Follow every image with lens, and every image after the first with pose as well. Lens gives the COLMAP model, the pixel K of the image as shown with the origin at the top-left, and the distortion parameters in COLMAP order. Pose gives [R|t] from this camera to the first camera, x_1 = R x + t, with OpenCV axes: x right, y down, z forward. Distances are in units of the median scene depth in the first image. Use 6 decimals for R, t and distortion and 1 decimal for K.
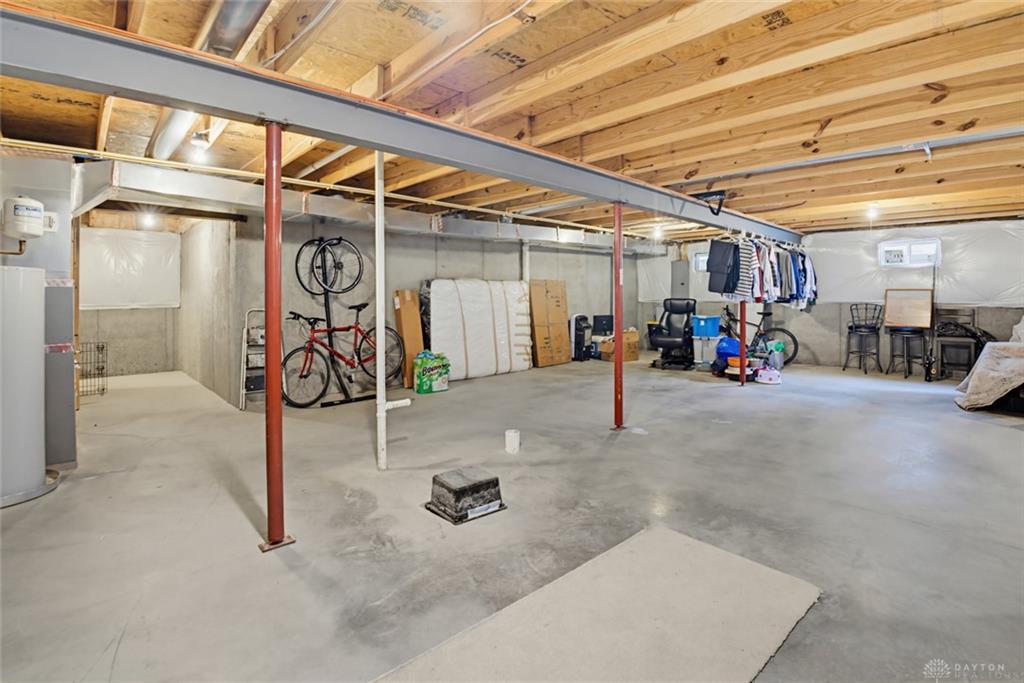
lens RADIAL K [[491.4, 0, 512.6], [0, 491.4, 293.4], [0, 0, 1]] dist [-0.043040, 0.001558]
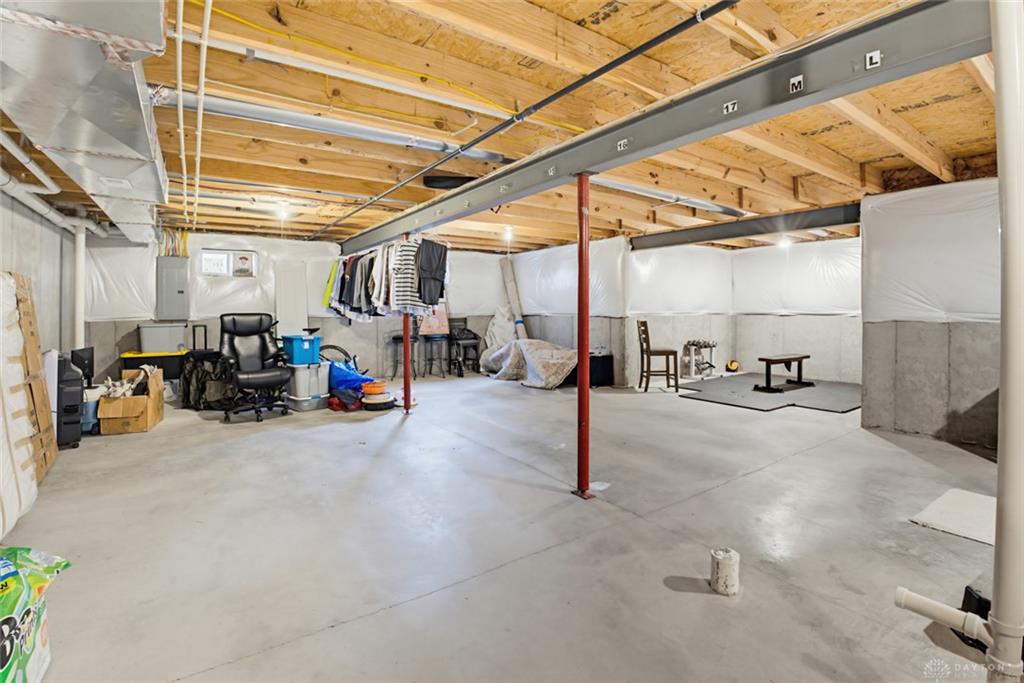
lens RADIAL K [[492.8, 0, 463.8], [0, 492.8, 308.3], [0, 0, 1]] dist [-0.042422, 0.000961]
pose [[0.137962, -0.004686, 0.990426, -0.369108], [0.002035, 0.999988, 0.004448, 0.001844], [-0.990435, 0.001402, 0.137970, 0.782109]]
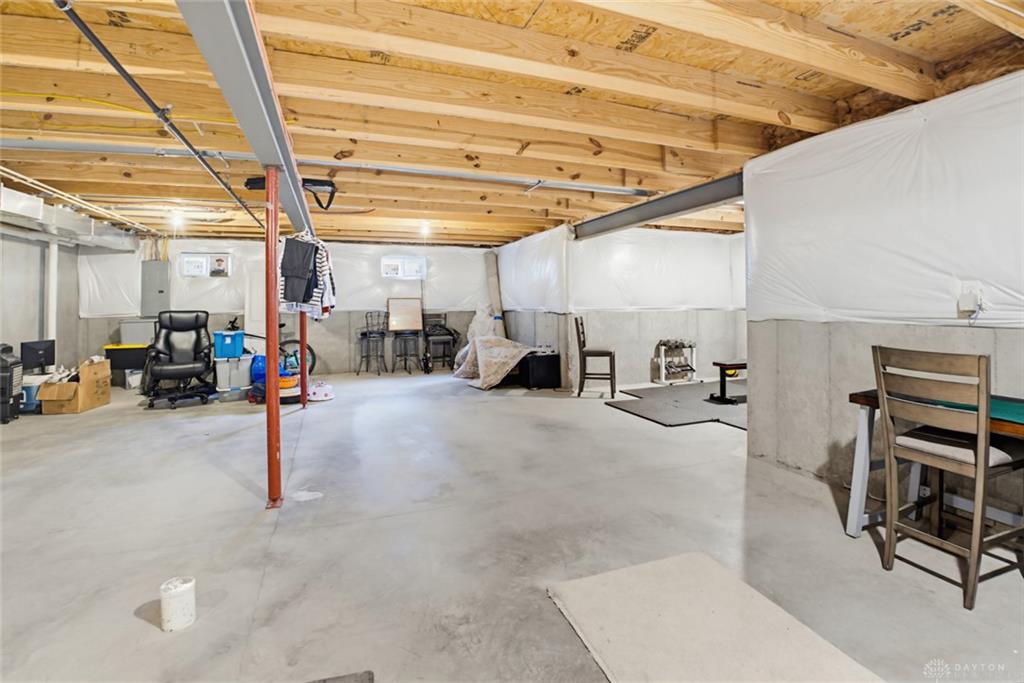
lens RADIAL K [[491.4, 0, 512.6], [0, 491.4, 293.4], [0, 0, 1]] dist [-0.043040, 0.001558]
pose [[0.363738, 0.010178, 0.931446, -0.205509], [0.010477, 0.999832, -0.015016, 0.000684], [-0.931442, 0.015221, 0.363570, 0.324191]]
